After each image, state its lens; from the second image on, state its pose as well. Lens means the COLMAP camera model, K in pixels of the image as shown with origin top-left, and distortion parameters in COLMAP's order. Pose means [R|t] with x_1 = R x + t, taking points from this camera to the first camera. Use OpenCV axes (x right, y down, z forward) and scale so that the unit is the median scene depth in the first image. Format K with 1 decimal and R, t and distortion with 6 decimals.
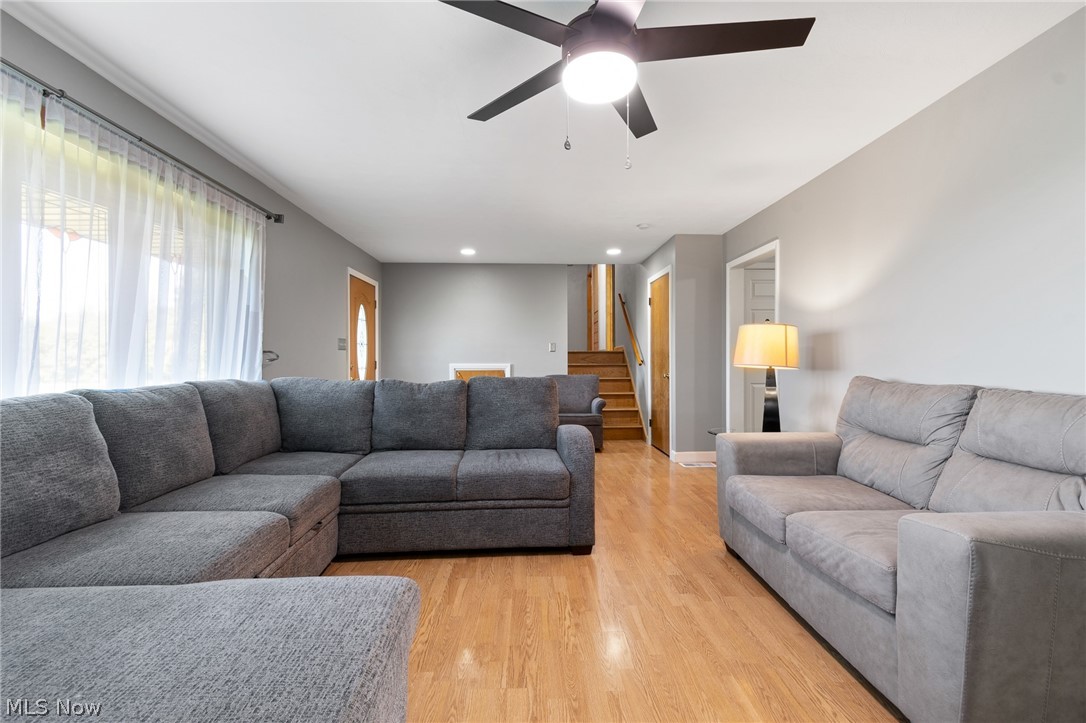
lens RADIAL K [[478.4, 0, 540.9], [0, 478.4, 359.2], [0, 0, 1]] dist [0.001381, 0.000088]
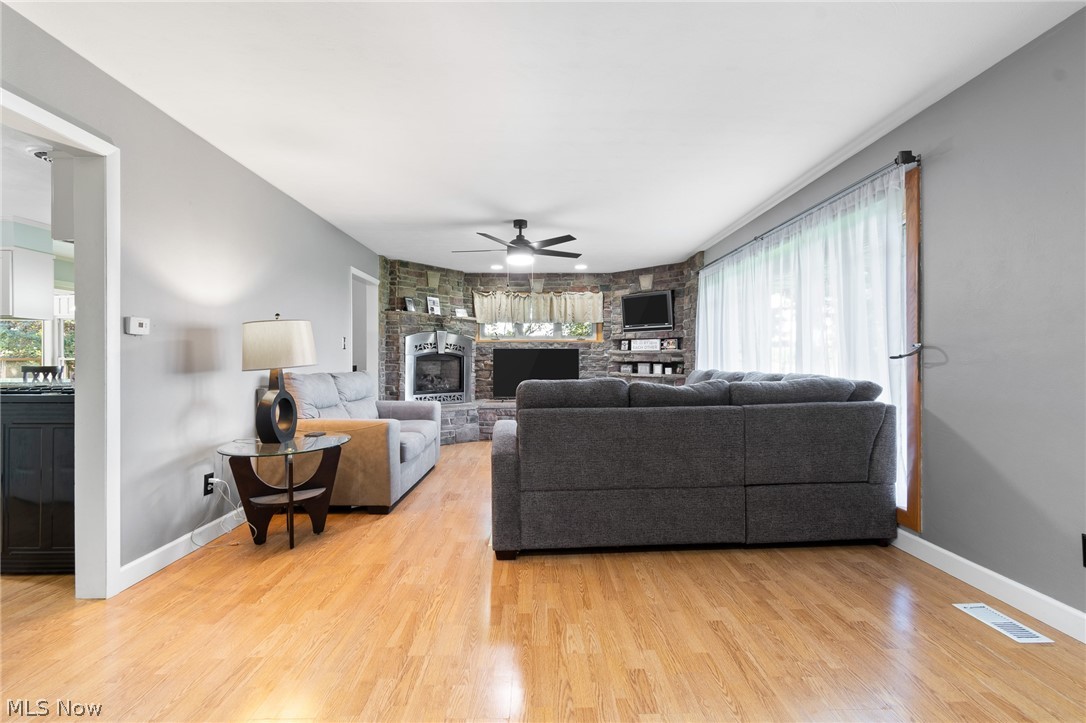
lens RADIAL K [[478.4, 0, 540.9], [0, 478.4, 359.2], [0, 0, 1]] dist [0.001381, 0.000088]
pose [[-0.999760, 0.013066, 0.017583, 0.002809], [0.013013, 0.999911, -0.003076, 0.013025], [-0.017621, -0.002847, -0.999841, 2.115831]]
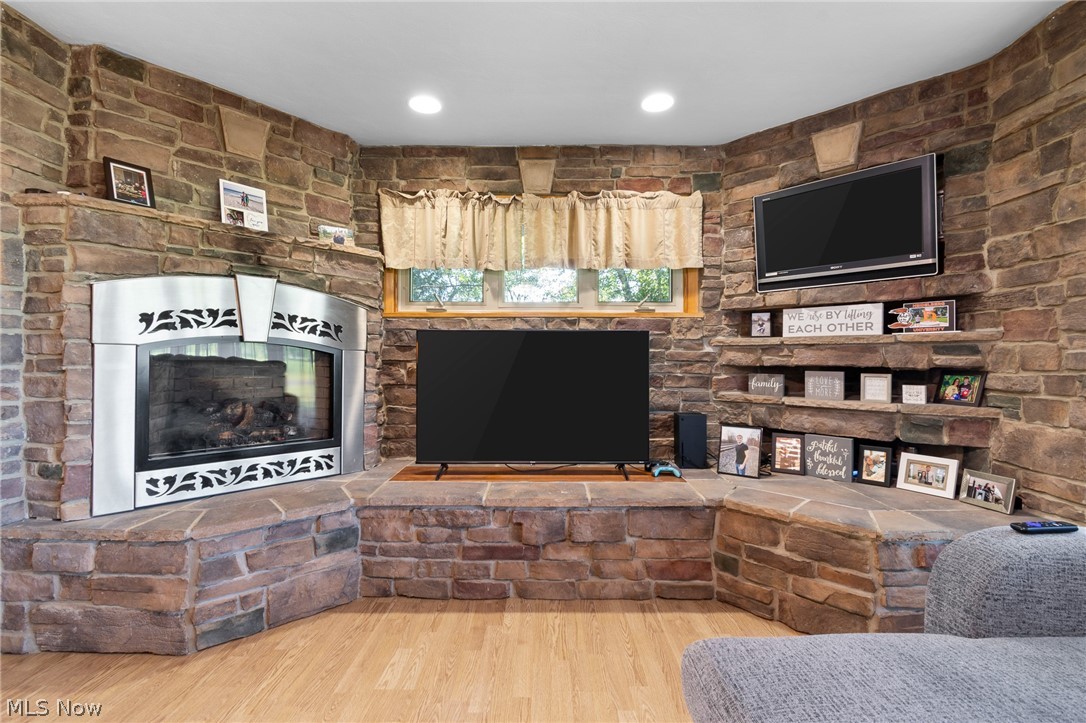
lens RADIAL K [[478.4, 0, 540.9], [0, 478.4, 359.2], [0, 0, 1]] dist [0.001381, 0.000088]
pose [[-0.999072, 0.009795, 0.041954, 0.009414], [0.009690, 0.999949, -0.002710, 0.010763], [-0.041979, -0.002301, -0.999116, 1.397272]]
